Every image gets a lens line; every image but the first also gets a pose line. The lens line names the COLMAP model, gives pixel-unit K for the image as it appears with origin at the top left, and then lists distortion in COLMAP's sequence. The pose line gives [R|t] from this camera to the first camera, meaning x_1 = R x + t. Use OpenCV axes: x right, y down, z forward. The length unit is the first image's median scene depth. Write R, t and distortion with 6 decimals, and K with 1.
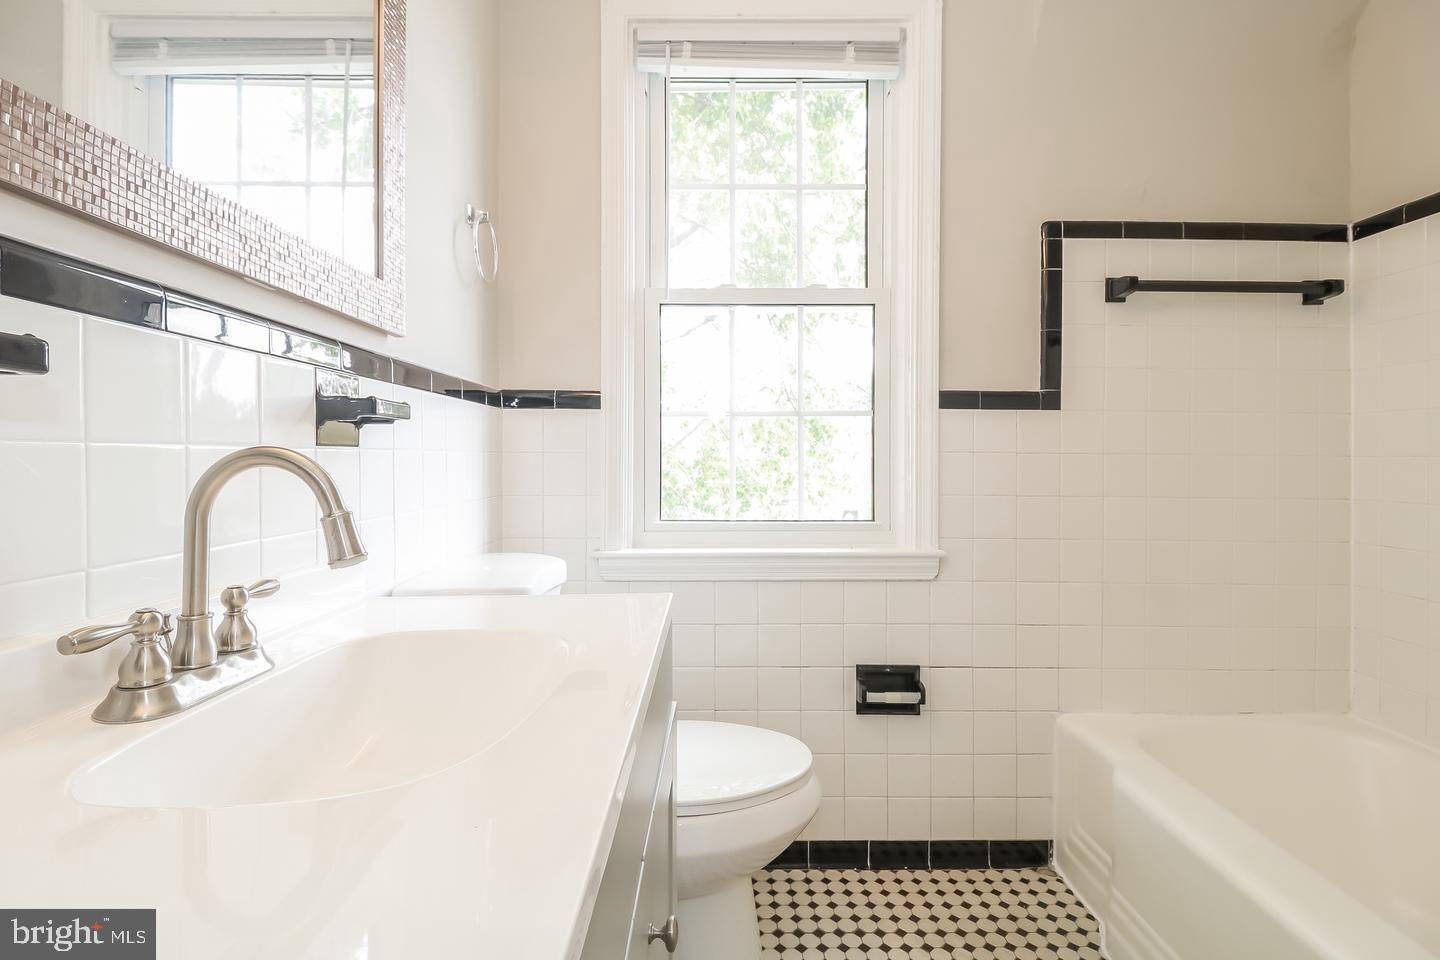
lens RADIAL K [[661.2, 0, 727.5], [0, 661.2, 453.9], [0, 0, 1]] dist [0.026643, 0.000385]
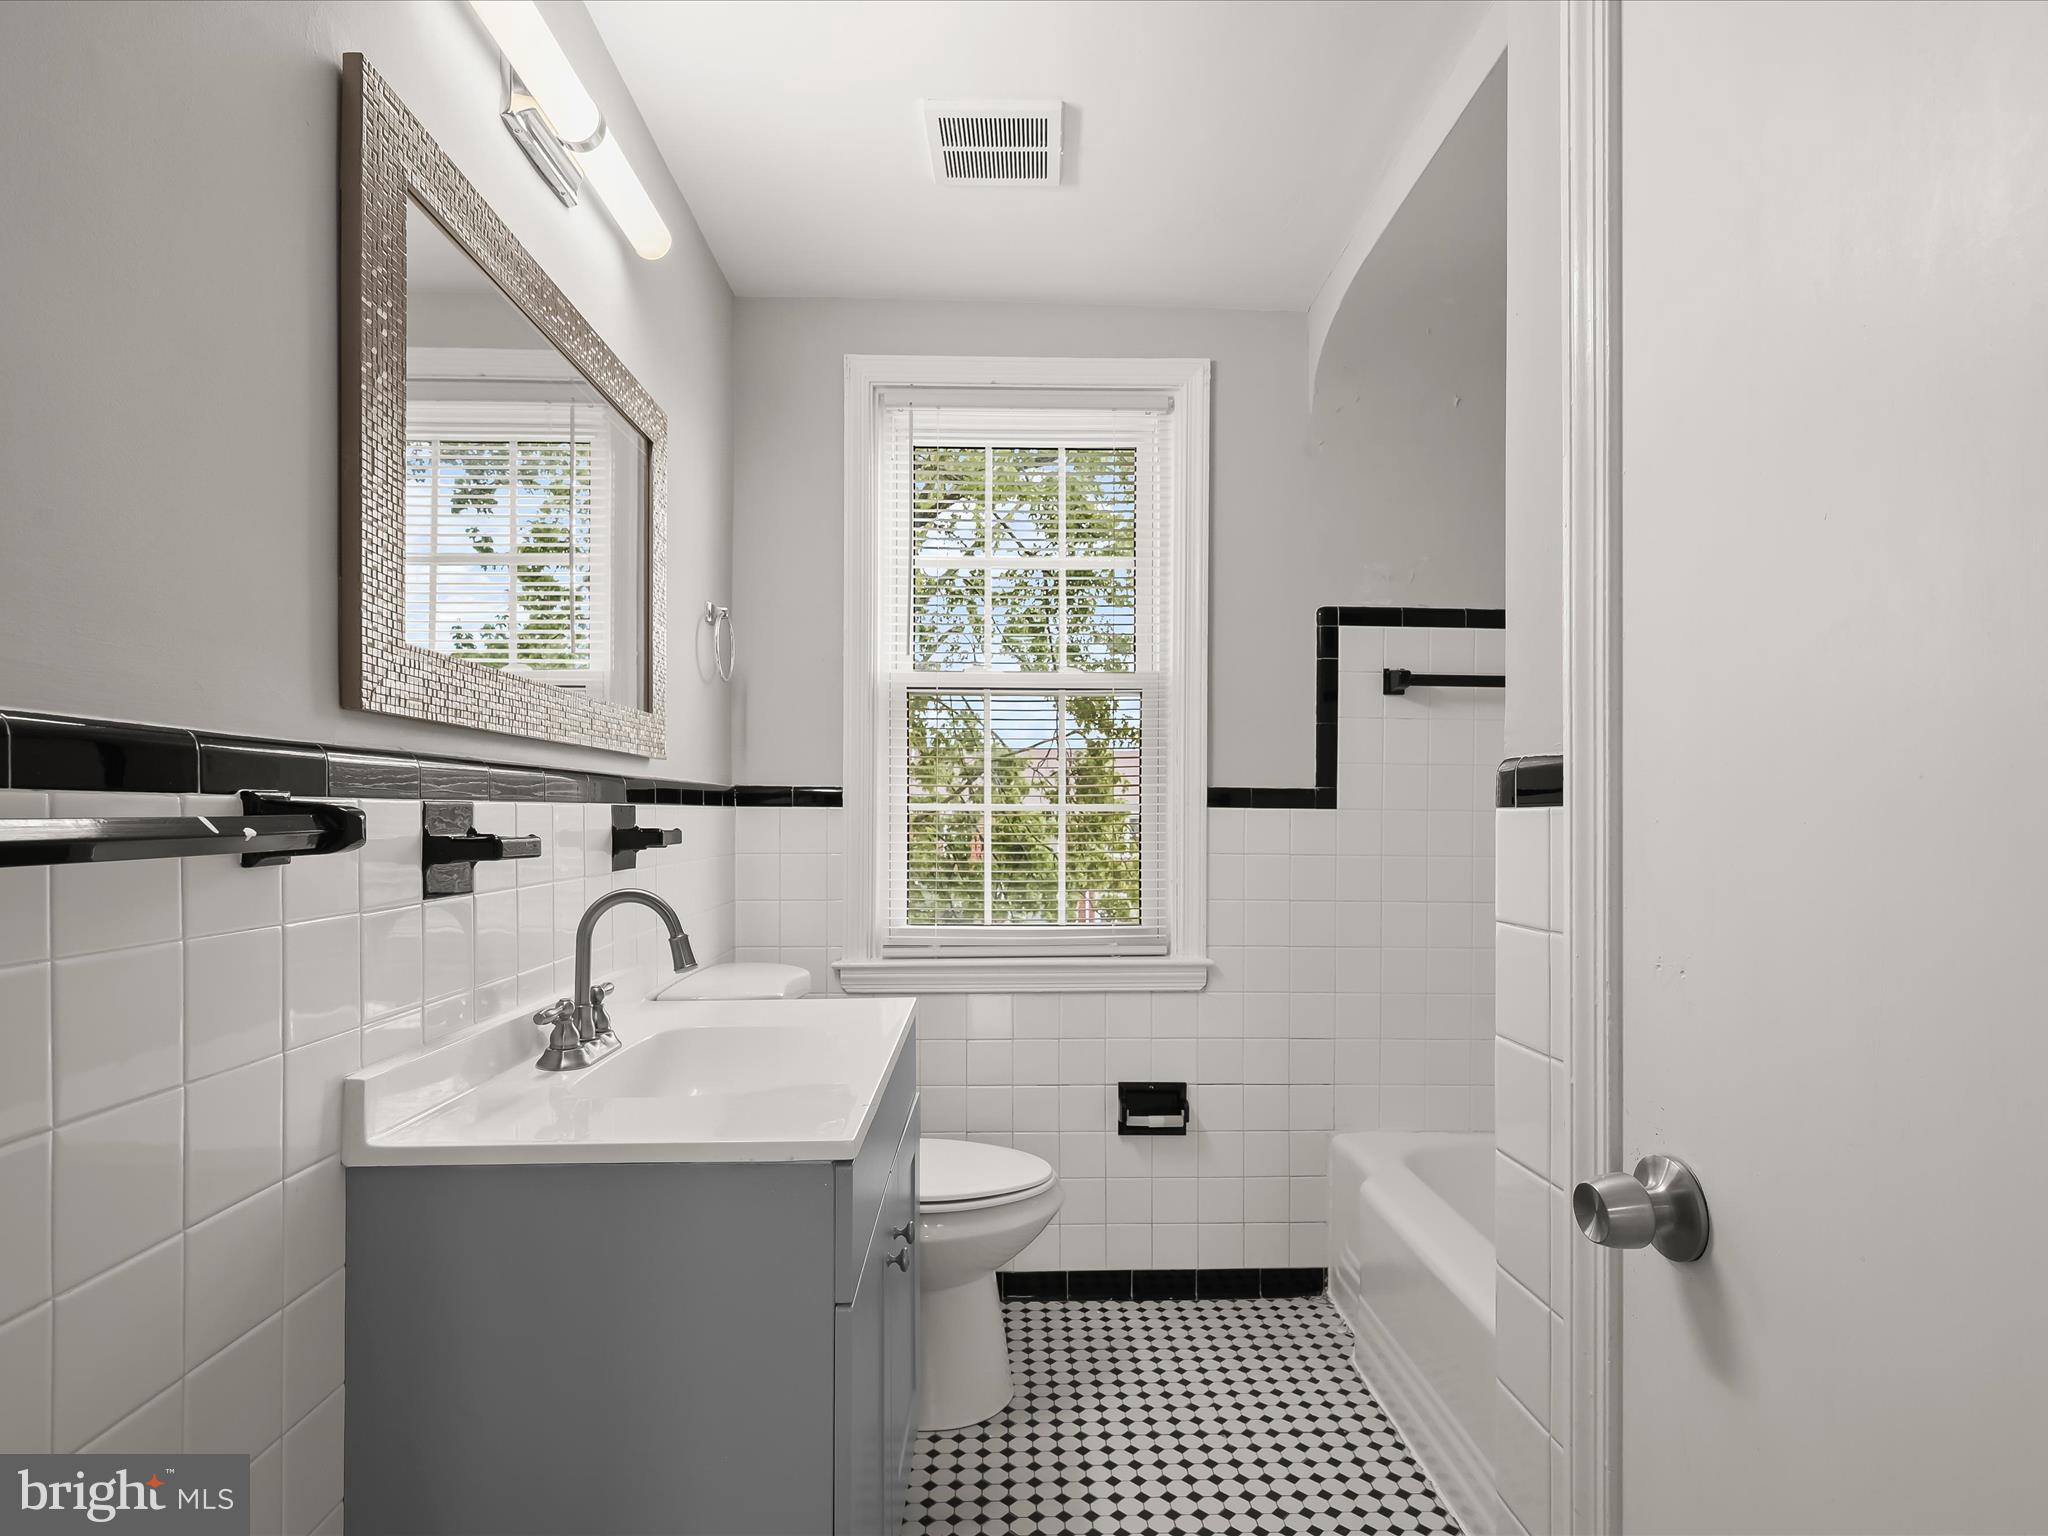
lens RADIAL K [[1044.8, 0, 1040.4], [0, 1044.8, 801.8], [0, 0, 1]] dist [-0.001215, 0.002565]
pose [[0.999817, 0.002549, 0.018960, 0.056047], [-0.002473, 0.999989, -0.003991, -0.068893], [-0.018970, 0.003943, 0.999812, -0.461214]]
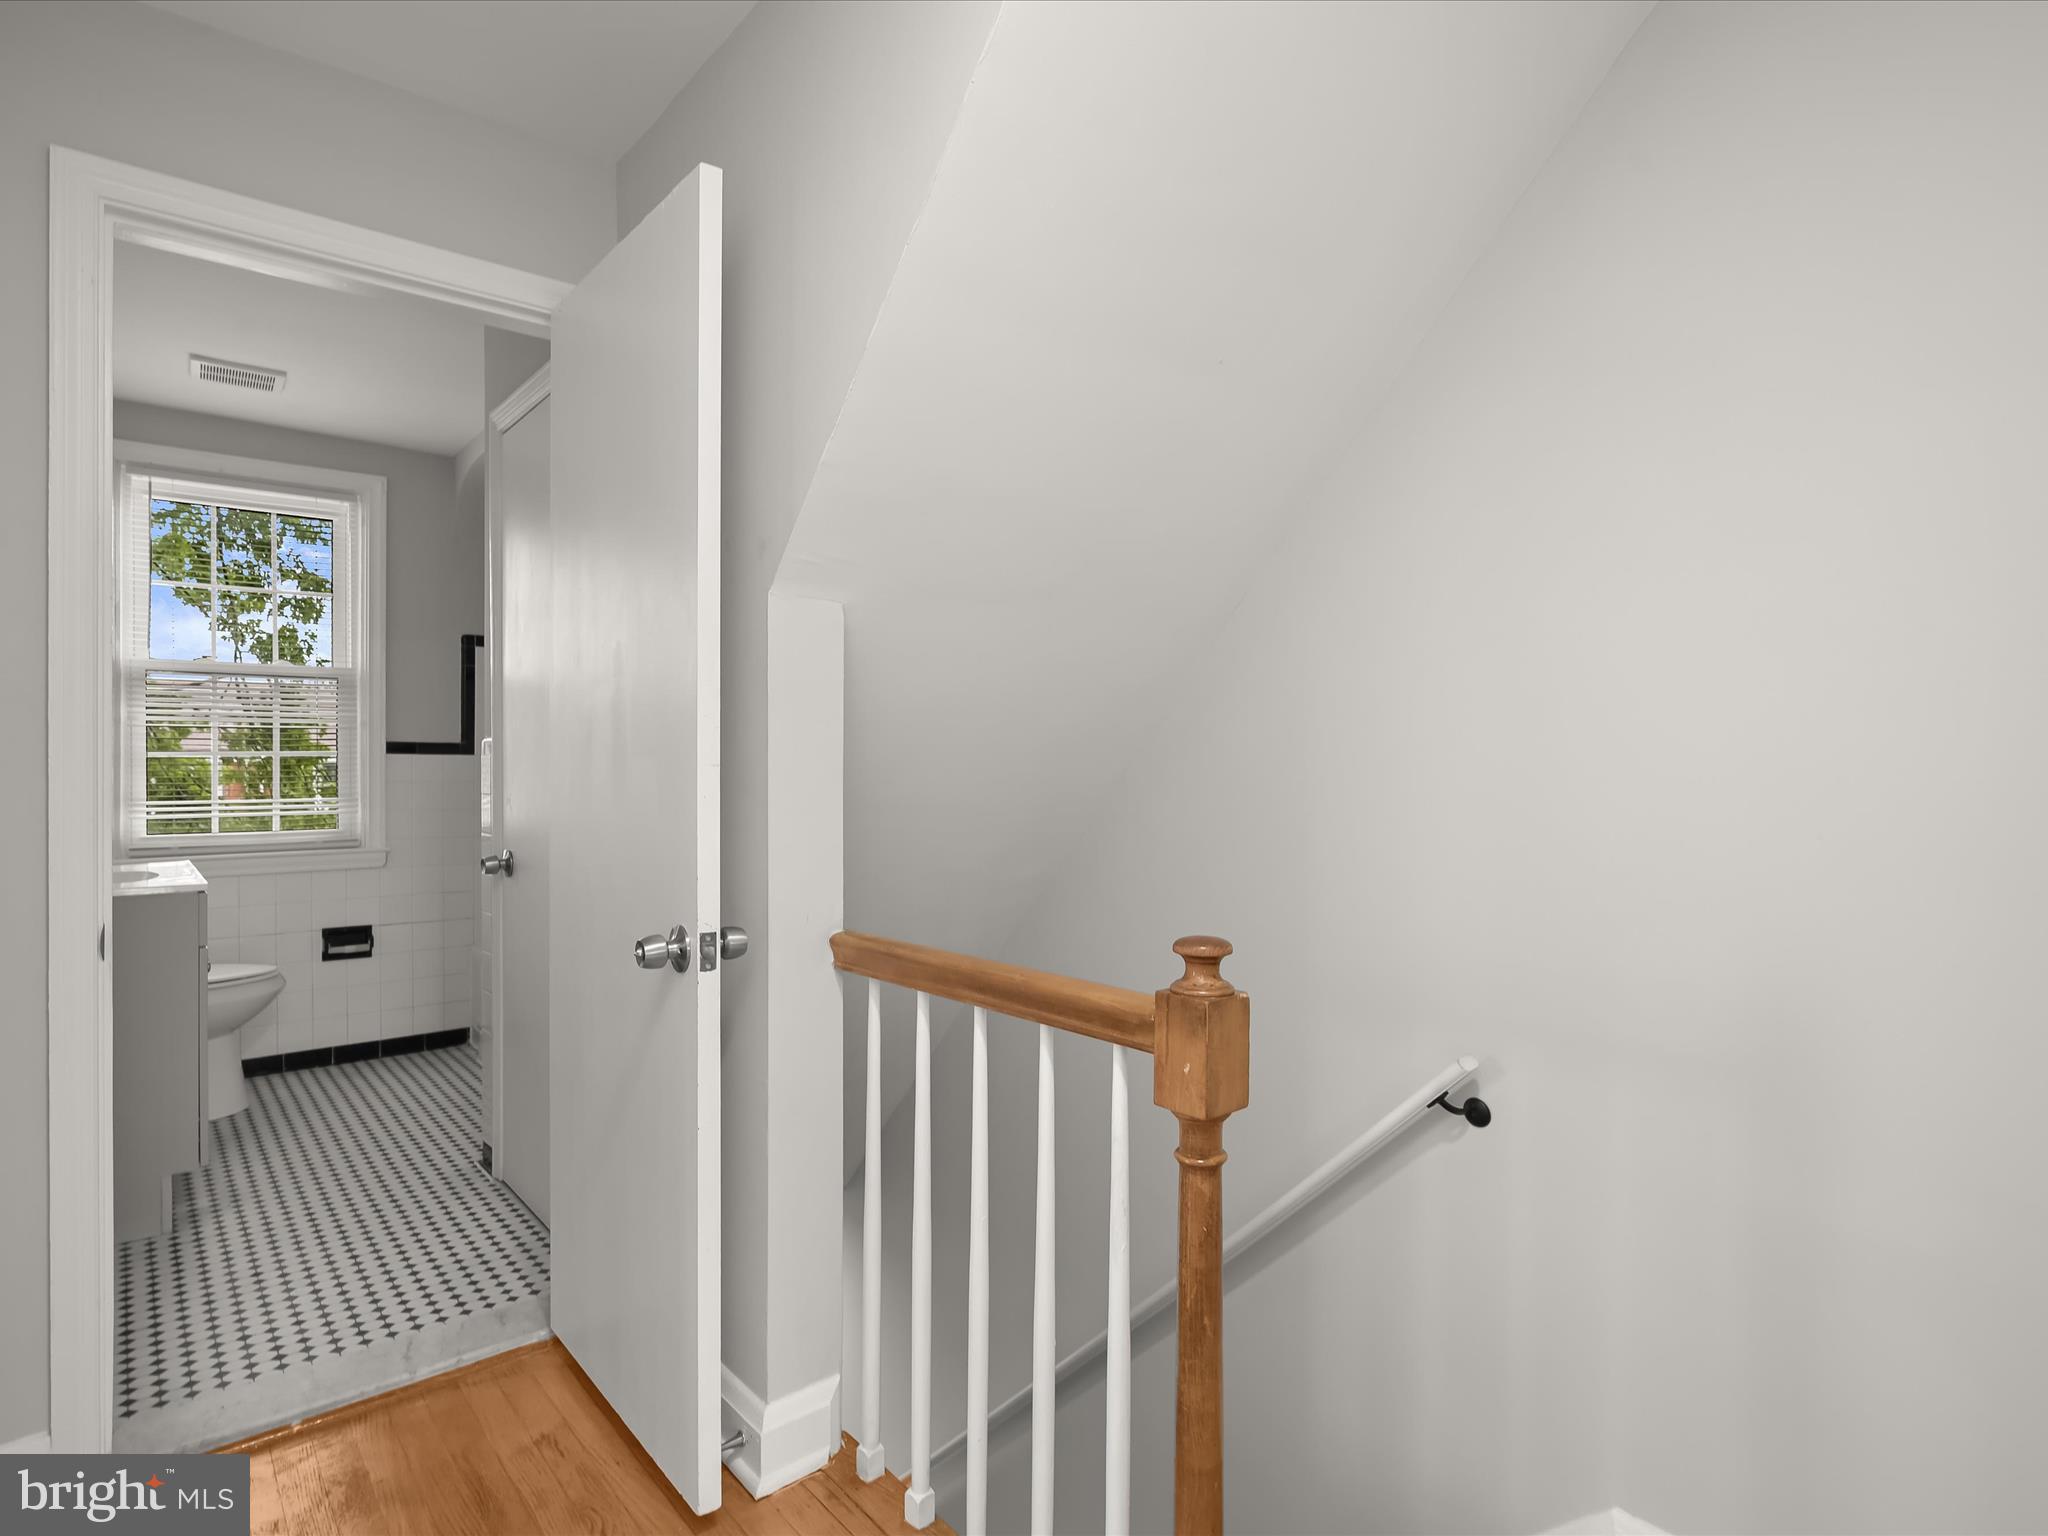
lens RADIAL K [[1044.8, 0, 1003.2], [0, 1044.8, 763.7], [0, 0, 1]] dist [-0.001215, 0.002565]
pose [[0.777420, -0.005509, 0.628958, -0.084904], [-0.004149, 0.999895, 0.013886, -0.083792], [-0.628969, -0.013404, 0.777315, -1.730791]]
